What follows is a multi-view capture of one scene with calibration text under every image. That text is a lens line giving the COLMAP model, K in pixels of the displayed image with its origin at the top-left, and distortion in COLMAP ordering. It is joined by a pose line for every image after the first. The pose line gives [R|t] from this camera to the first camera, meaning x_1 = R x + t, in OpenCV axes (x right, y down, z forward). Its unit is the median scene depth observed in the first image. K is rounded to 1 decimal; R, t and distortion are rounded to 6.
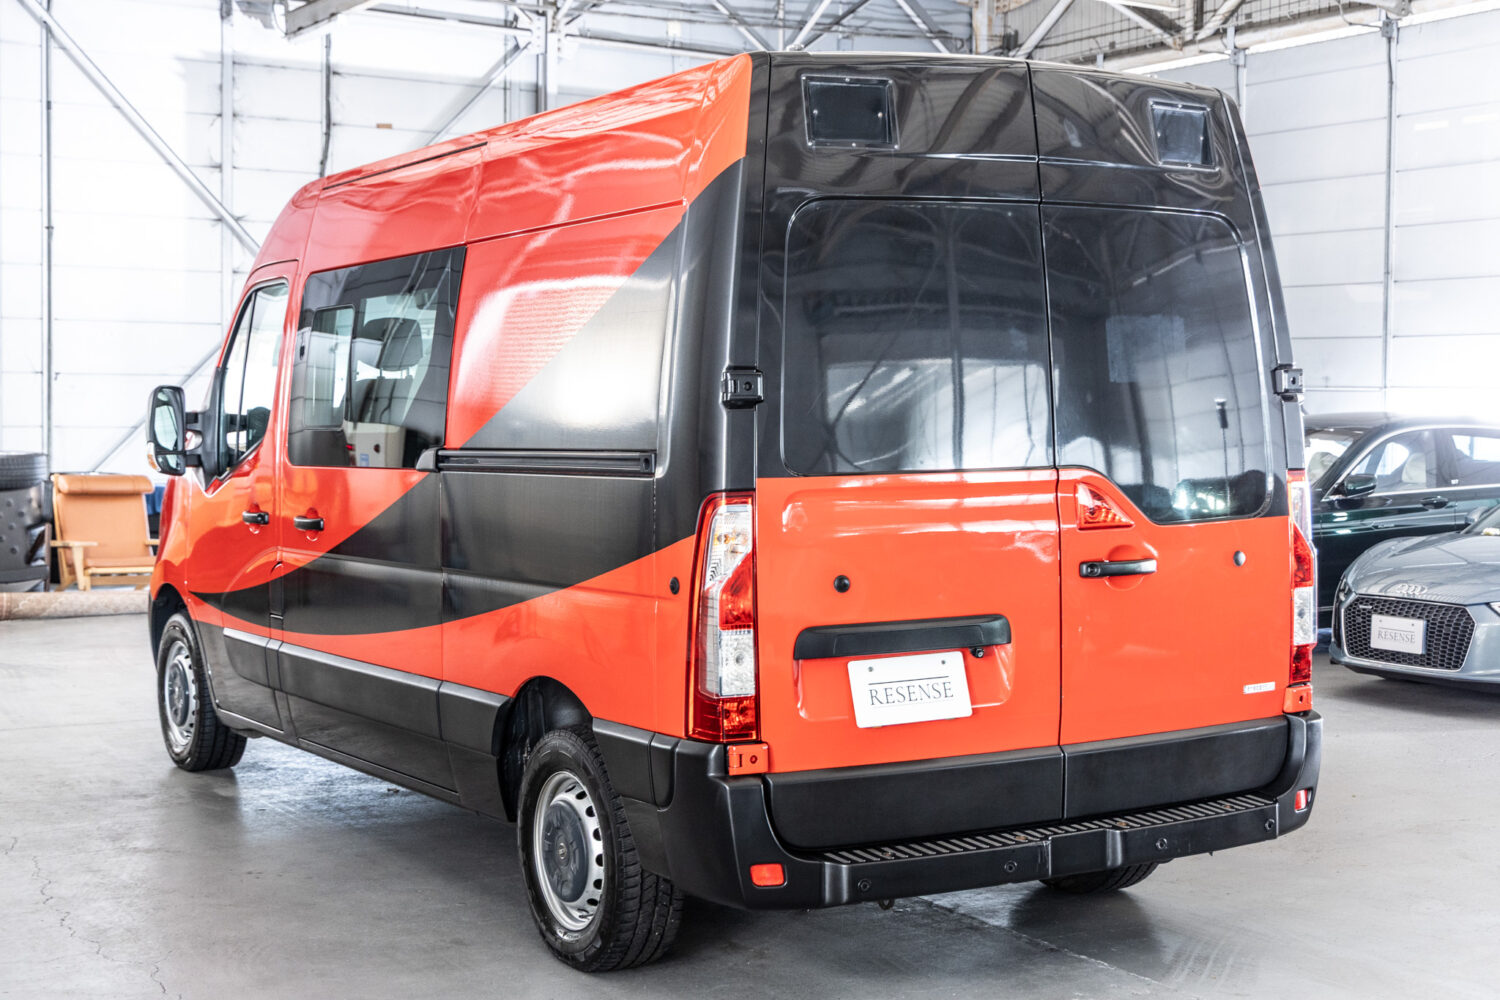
lens RADIAL K [[2118.5, 0, 752.0], [0, 2118.5, 458.5], [0, 0, 1]] dist [-0.014214, -0.034848]
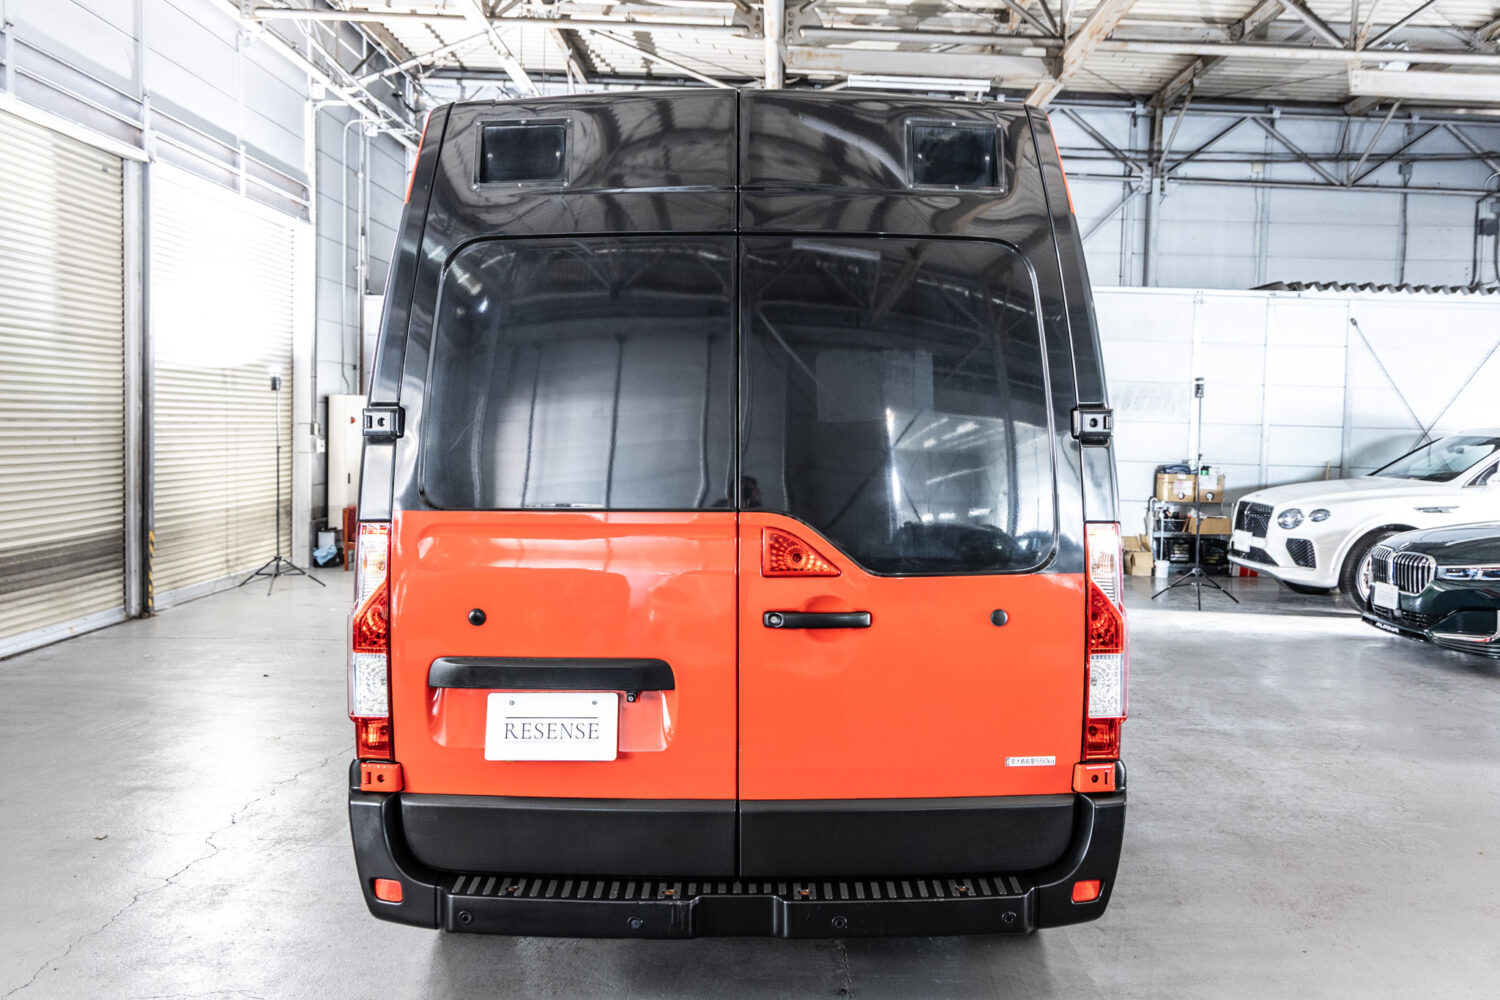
lens RADIAL K [[1298.4, 0, 750.0], [0, 1298.4, 500.0], [0, 0, 1]] dist [0.007366, 0.004517]
pose [[0.868553, 0.035874, -0.494297, 0.451616], [-0.026320, 0.999308, 0.026279, -0.016666], [0.494898, -0.009815, 0.868896, 0.508440]]
